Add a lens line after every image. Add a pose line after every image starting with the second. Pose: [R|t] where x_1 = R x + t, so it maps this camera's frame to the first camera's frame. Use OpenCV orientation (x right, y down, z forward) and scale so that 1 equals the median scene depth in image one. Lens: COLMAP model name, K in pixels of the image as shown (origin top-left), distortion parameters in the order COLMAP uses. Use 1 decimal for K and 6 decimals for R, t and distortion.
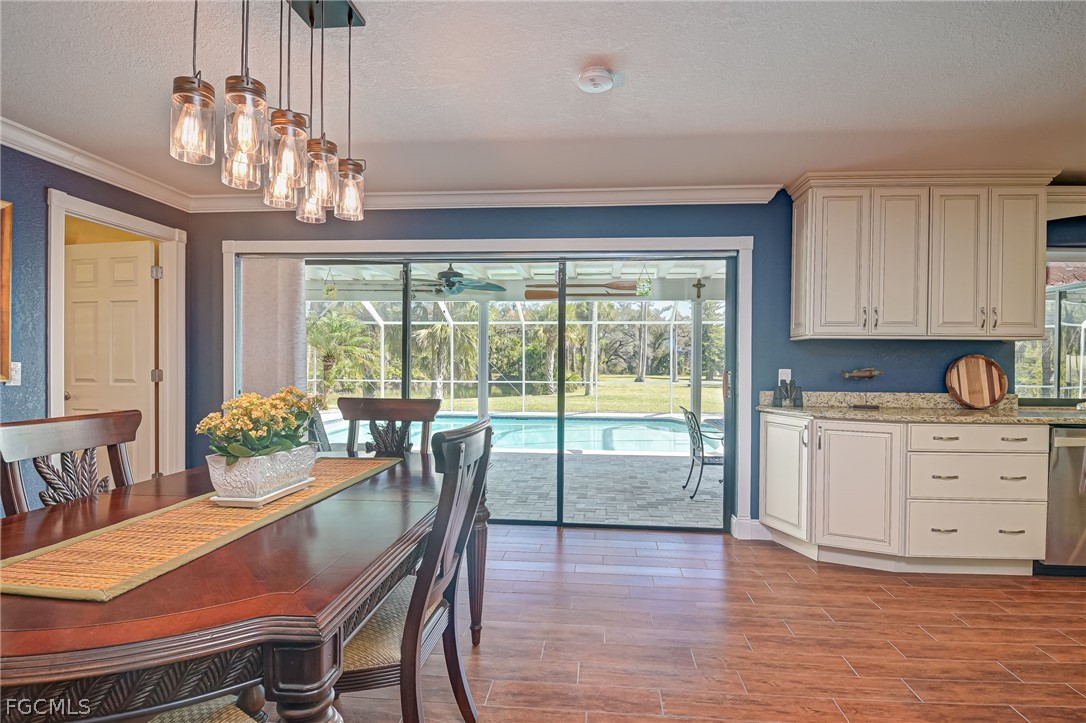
lens RADIAL K [[551.9, 0, 556.3], [0, 551.9, 379.0], [0, 0, 1]] dist [0.000360, -0.018732]
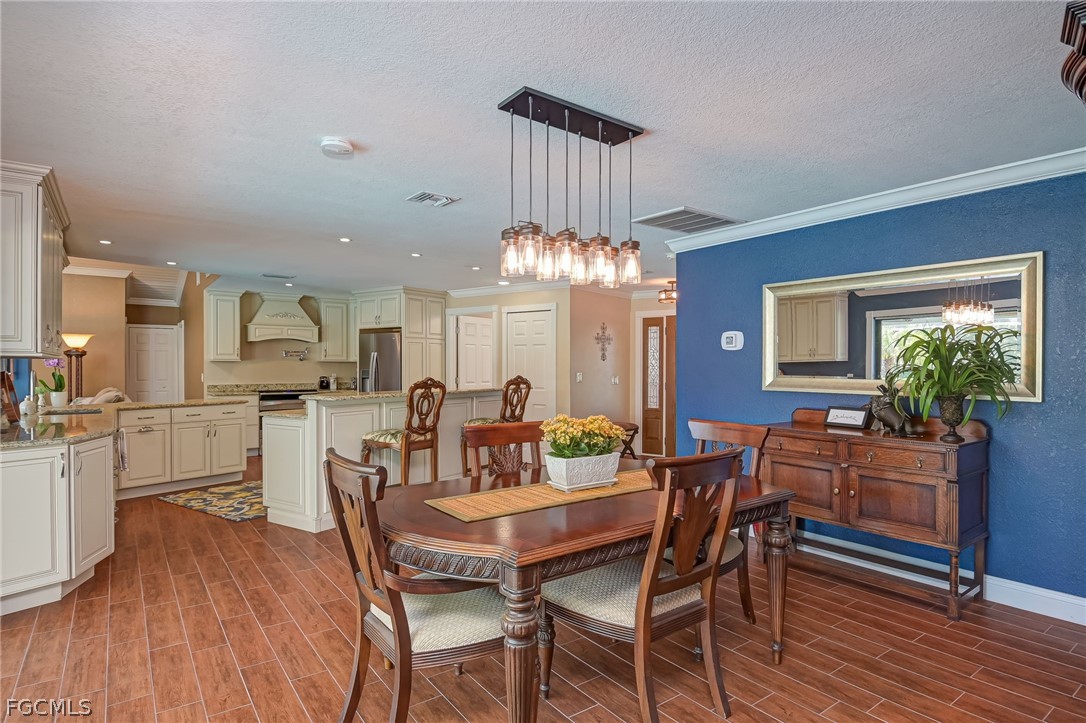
lens RADIAL K [[595.2, 0, 557.9], [0, 595.2, 364.6], [0, 0, 1]] dist [-0.000217, -0.001941]
pose [[-0.675143, -0.009228, 0.737629, -0.817454], [0.012027, 0.999651, 0.023515, -0.075070], [-0.737589, 0.024747, -0.674797, 1.054288]]
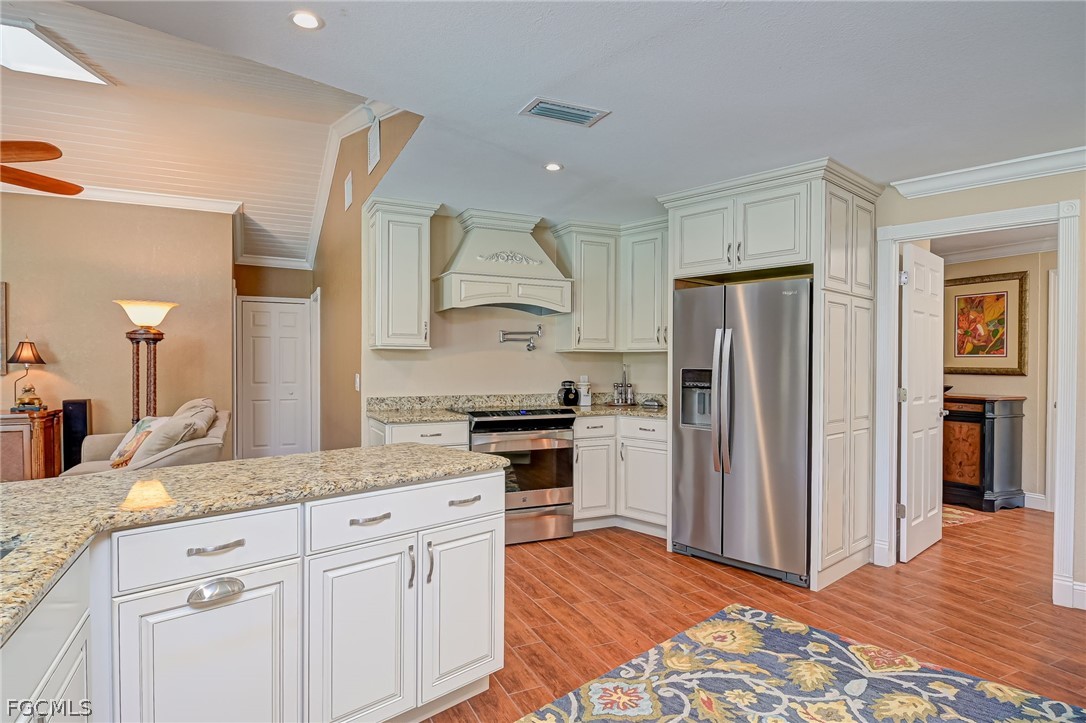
lens RADIAL K [[620.4, 0, 543.0], [0, 620.4, 361.5], [0, 0, 1]] dist [0.007428, -0.000532]
pose [[-0.512914, -0.007824, 0.858404, 0.740608], [0.013020, 0.999773, 0.016892, -0.040193], [-0.858341, 0.019841, -0.512696, 0.800049]]
